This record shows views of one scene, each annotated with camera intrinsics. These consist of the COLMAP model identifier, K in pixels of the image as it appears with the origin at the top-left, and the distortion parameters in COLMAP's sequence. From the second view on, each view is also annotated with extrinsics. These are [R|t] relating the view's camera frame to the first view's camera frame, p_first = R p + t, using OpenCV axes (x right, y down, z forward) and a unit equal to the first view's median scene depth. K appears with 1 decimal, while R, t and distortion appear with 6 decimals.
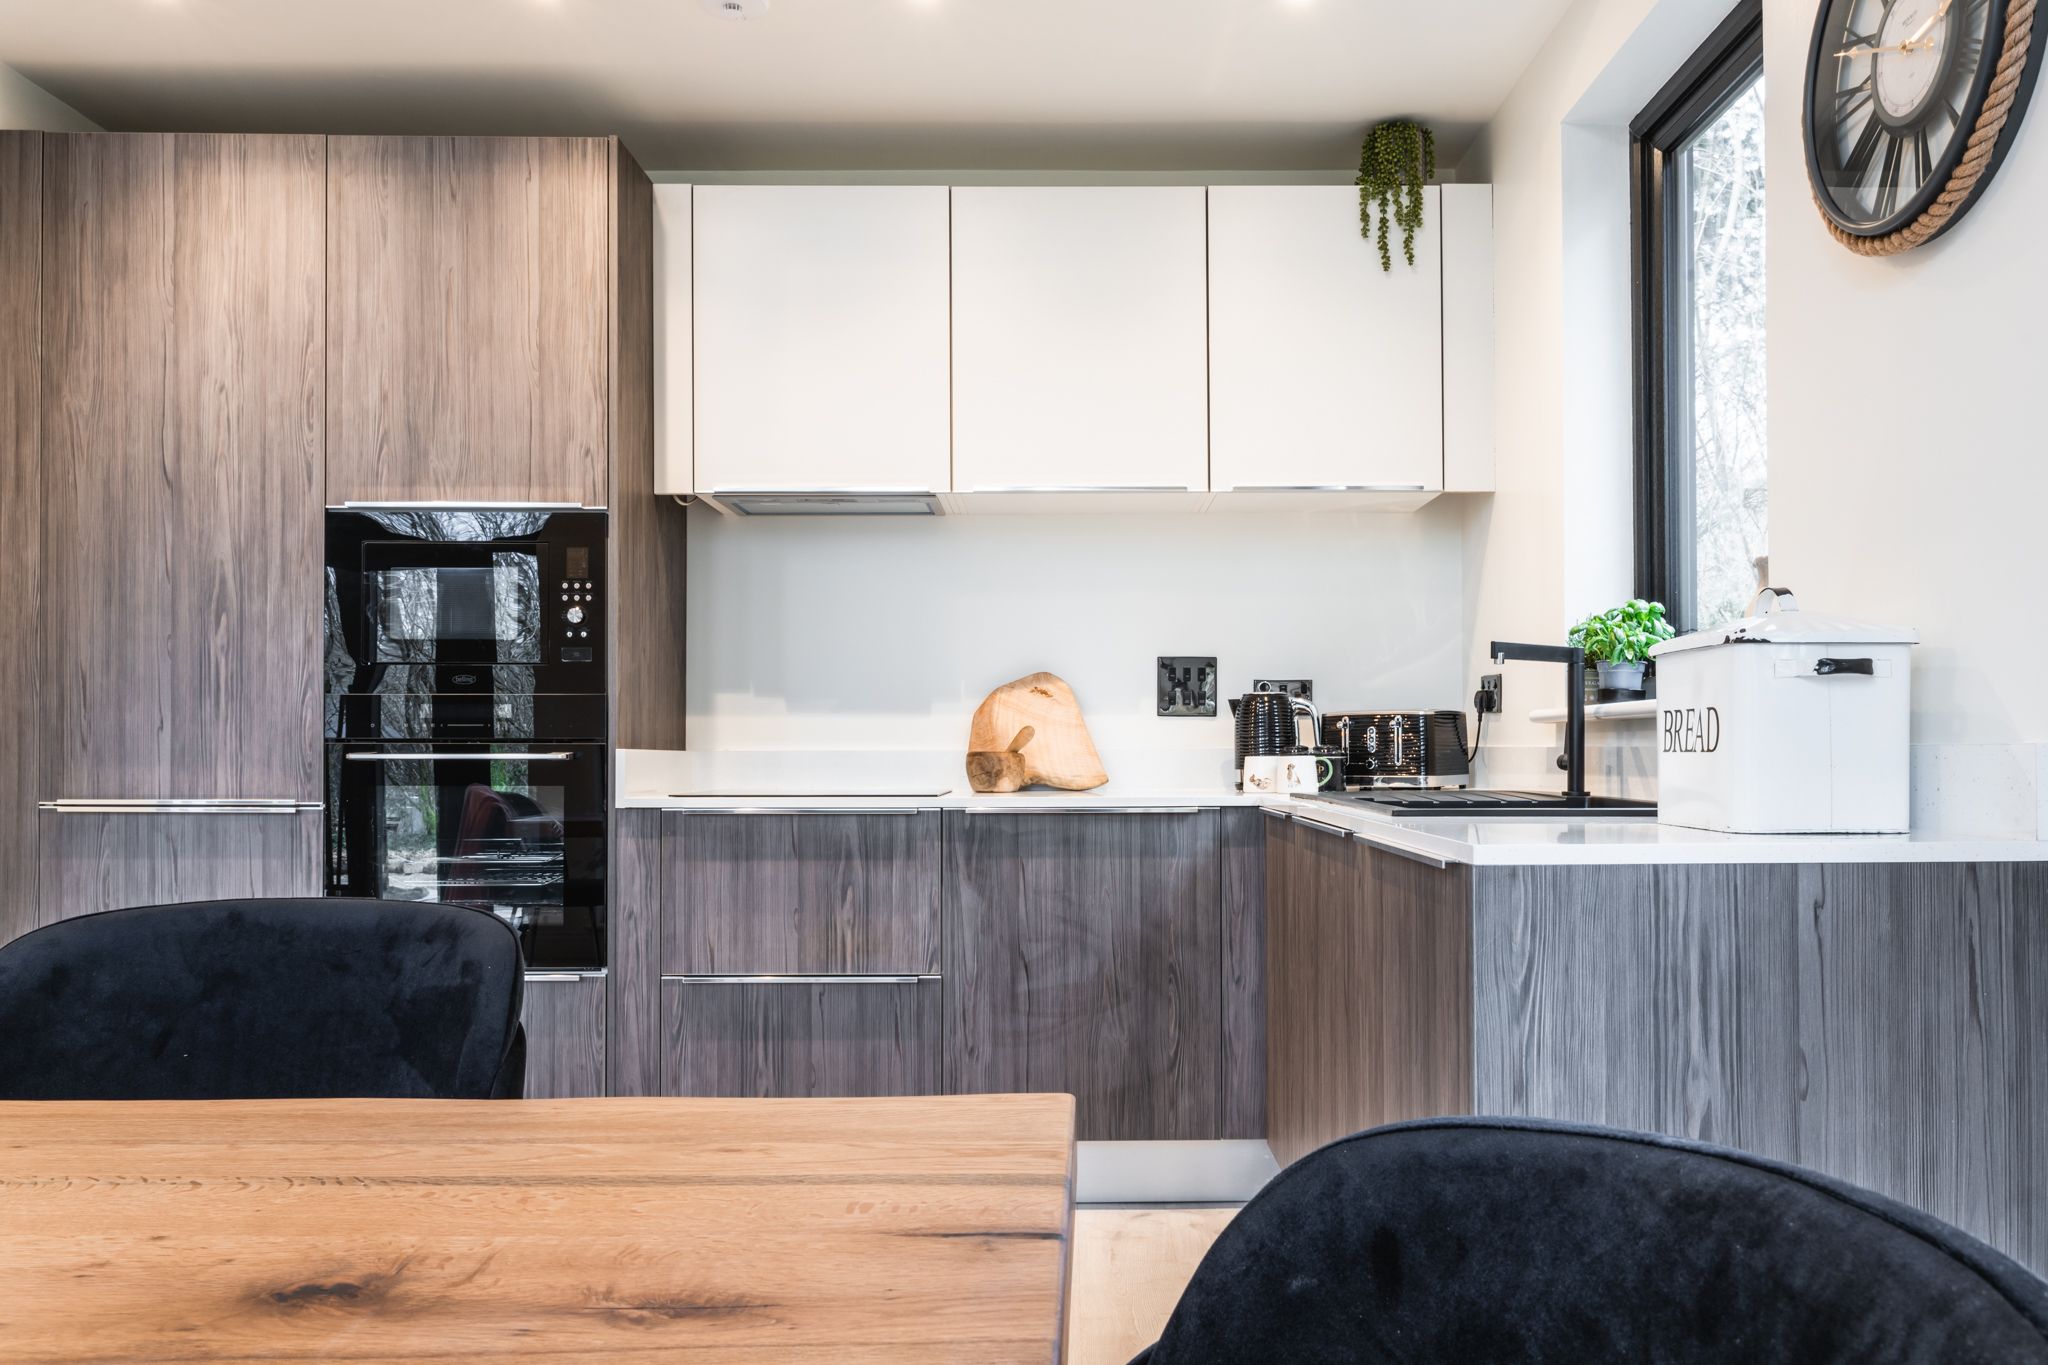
lens RADIAL K [[1436.1, 0, 1026.5], [0, 1436.1, 726.8], [0, 0, 1]] dist [0.002321, 0.002652]
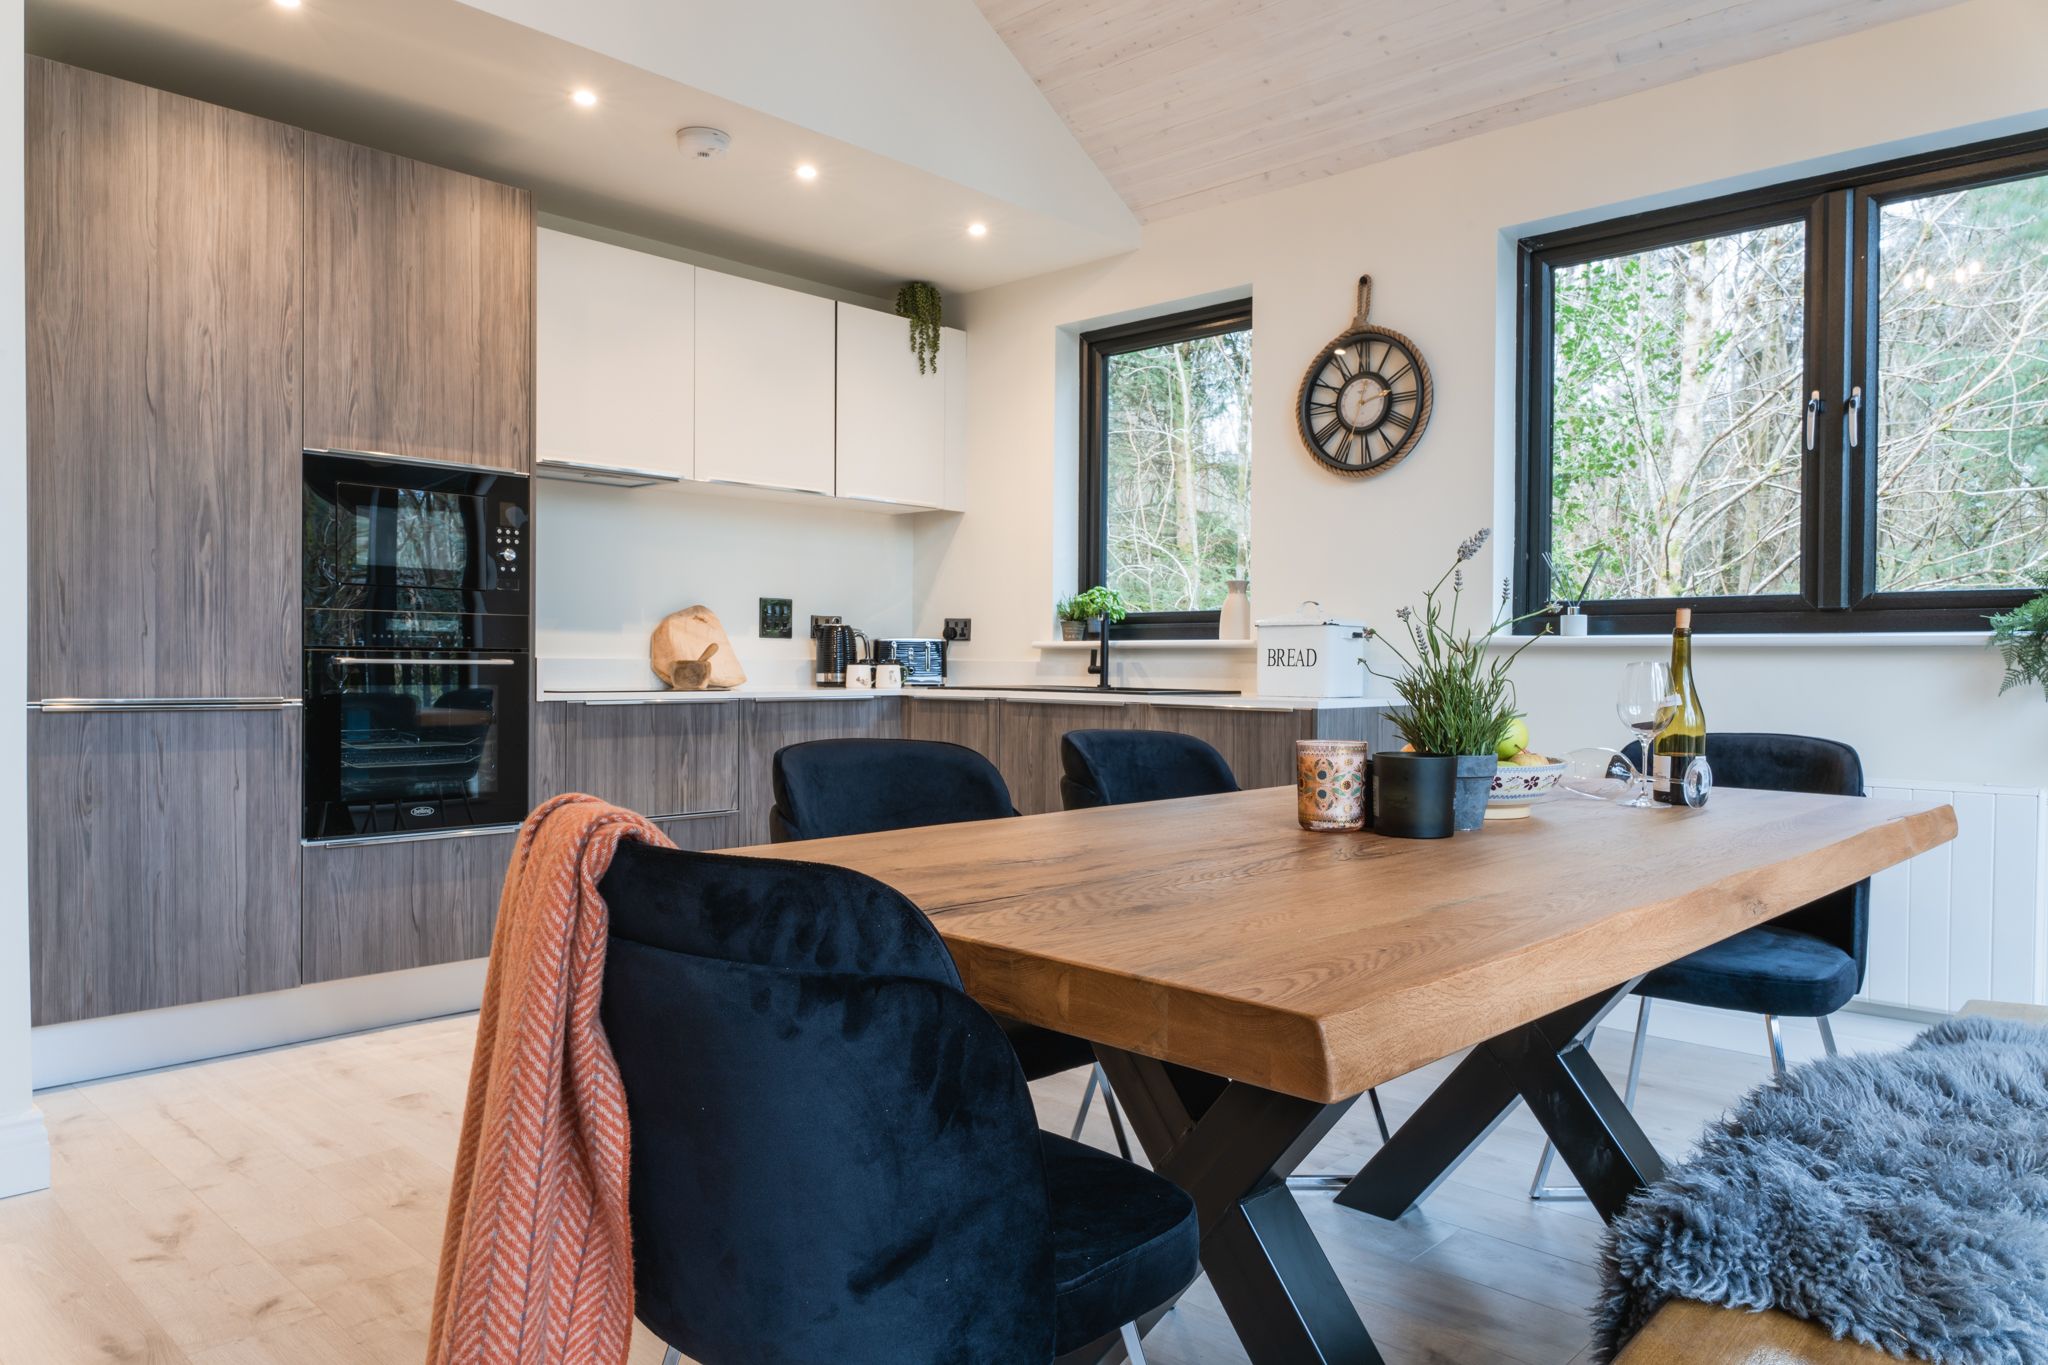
lens RADIAL K [[1385.0, 0, 1057.0], [0, 1385.0, 685.9], [0, 0, 1]] dist [-0.003784, -0.001648]
pose [[0.674901, -0.005022, 0.737892, -0.907913], [-0.017285, 0.999595, 0.022613, 0.004747], [-0.737706, -0.028016, 0.674540, -0.224134]]
